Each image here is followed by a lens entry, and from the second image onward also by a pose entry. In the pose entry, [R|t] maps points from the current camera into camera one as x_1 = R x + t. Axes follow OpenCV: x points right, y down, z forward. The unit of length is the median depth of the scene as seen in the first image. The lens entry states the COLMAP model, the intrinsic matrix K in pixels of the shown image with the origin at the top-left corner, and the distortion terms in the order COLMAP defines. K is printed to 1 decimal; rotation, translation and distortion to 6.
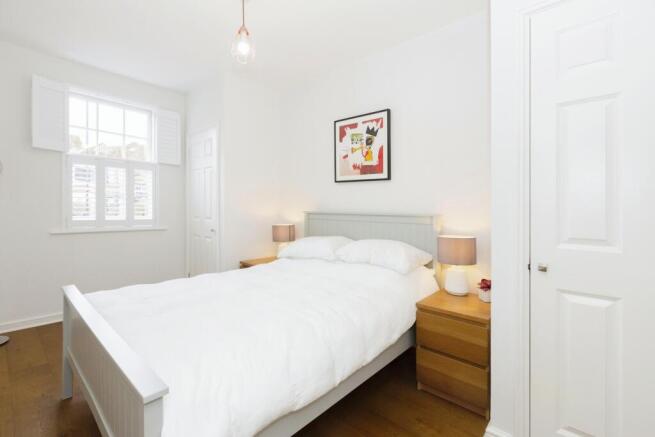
lens RADIAL K [[292.4, 0, 327.4], [0, 292.4, 203.0], [0, 0, 1]] dist [0.000104, 0.000007]
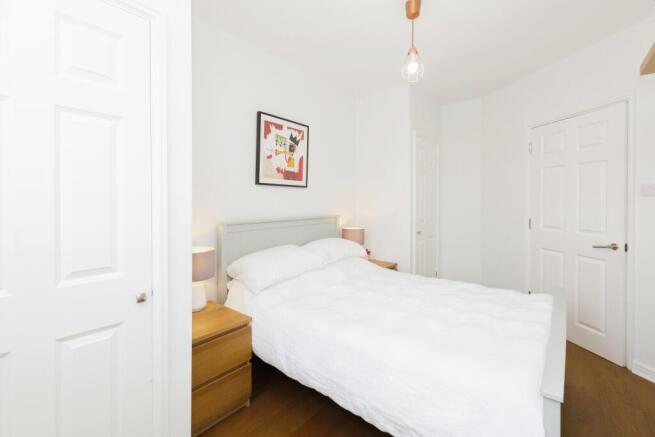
lens RADIAL K [[292.4, 0, 327.4], [0, 292.4, 203.0], [0, 0, 1]] dist [0.000104, 0.000007]
pose [[-0.023681, -0.003818, 0.999712, -0.882071], [0.003494, 0.999986, 0.003901, -0.021705], [-0.999713, 0.003585, -0.023668, 0.892299]]
